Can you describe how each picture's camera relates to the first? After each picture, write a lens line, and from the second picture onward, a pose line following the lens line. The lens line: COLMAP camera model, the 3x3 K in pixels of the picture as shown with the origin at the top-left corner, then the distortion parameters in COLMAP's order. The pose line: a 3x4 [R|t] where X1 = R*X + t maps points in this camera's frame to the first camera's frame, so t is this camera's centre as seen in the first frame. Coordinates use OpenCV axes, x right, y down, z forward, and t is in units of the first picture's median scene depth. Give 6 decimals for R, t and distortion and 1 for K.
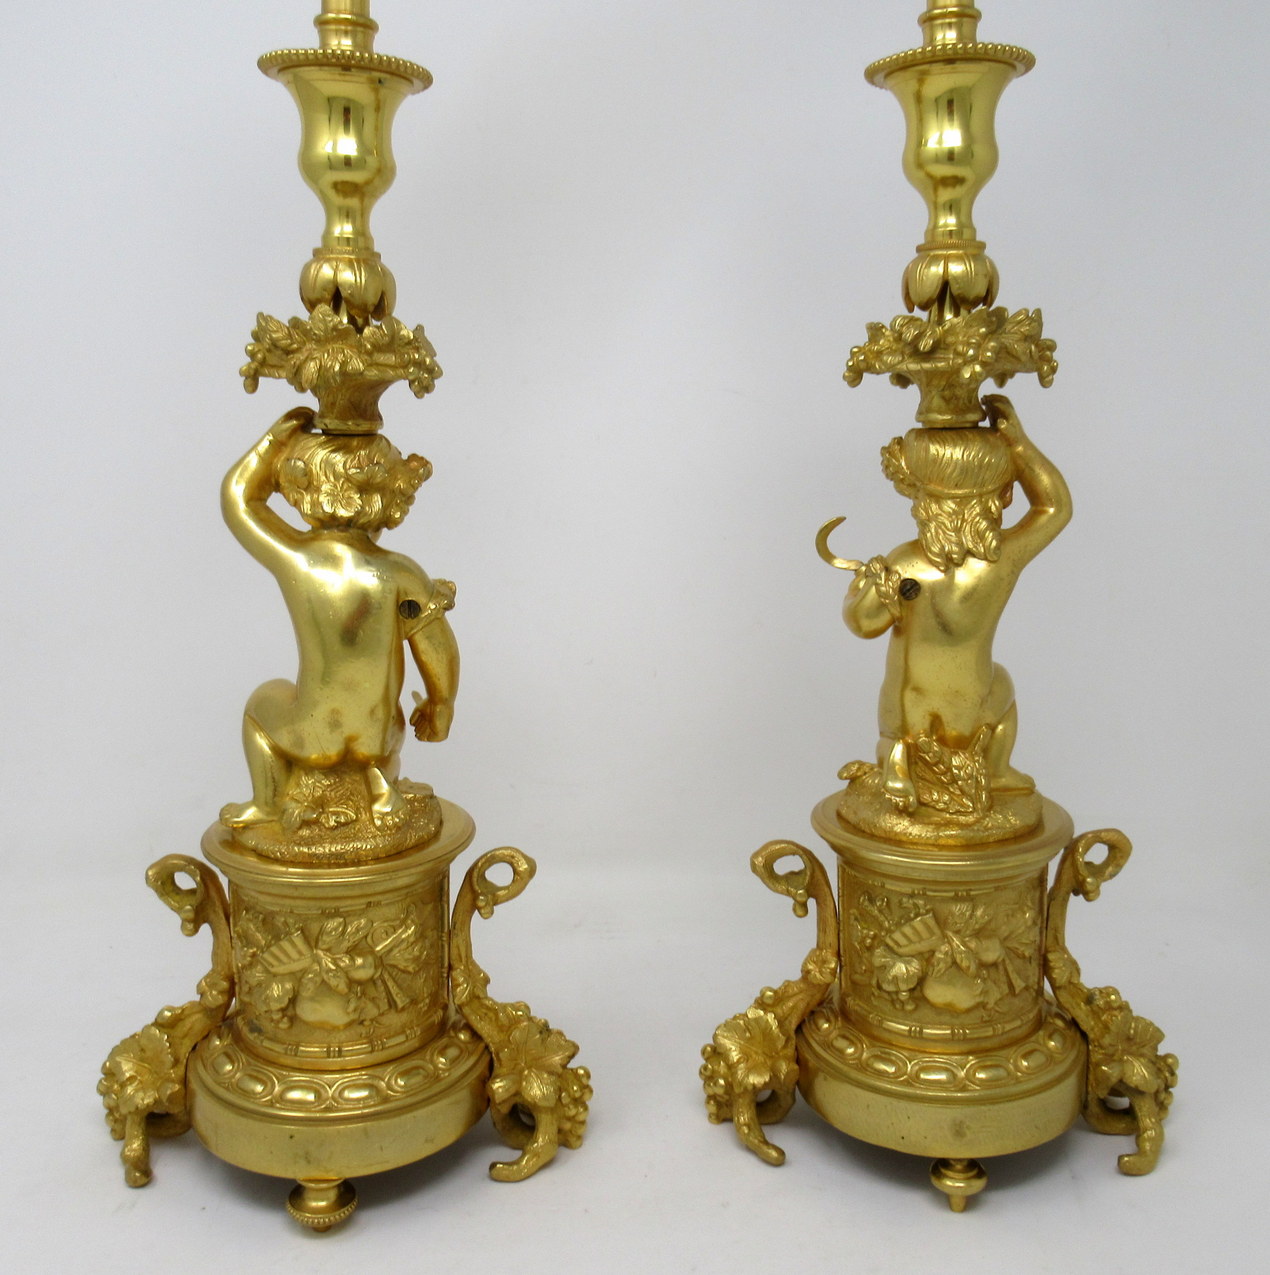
lens RADIAL K [[1390.2, 0, 642.5], [0, 1390.2, 642.8], [0, 0, 1]] dist [0.025358, 0.000000]
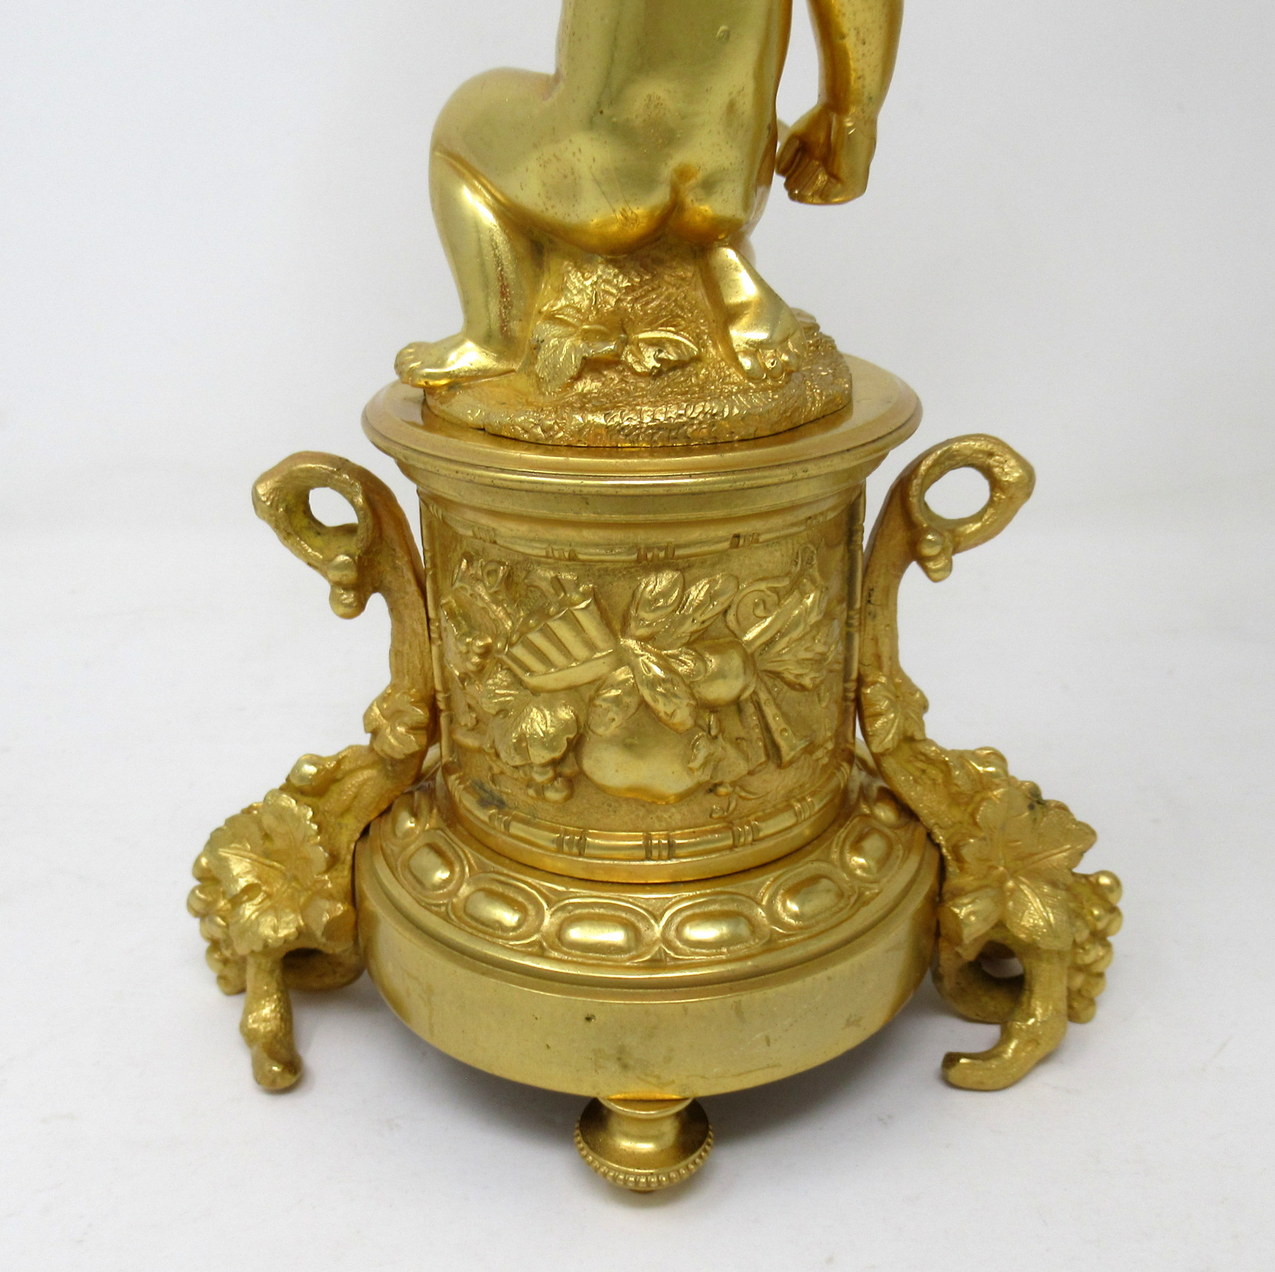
lens RADIAL K [[1732.3, 0, 626.0], [0, 1732.3, 628.6], [0, 0, 1]] dist [0.046536, 0.000000]
pose [[0.994740, -0.008234, -0.102099, -0.165799], [0.026682, 0.983183, 0.180665, 0.107156], [0.098894, -0.182439, 0.978231, 0.414103]]
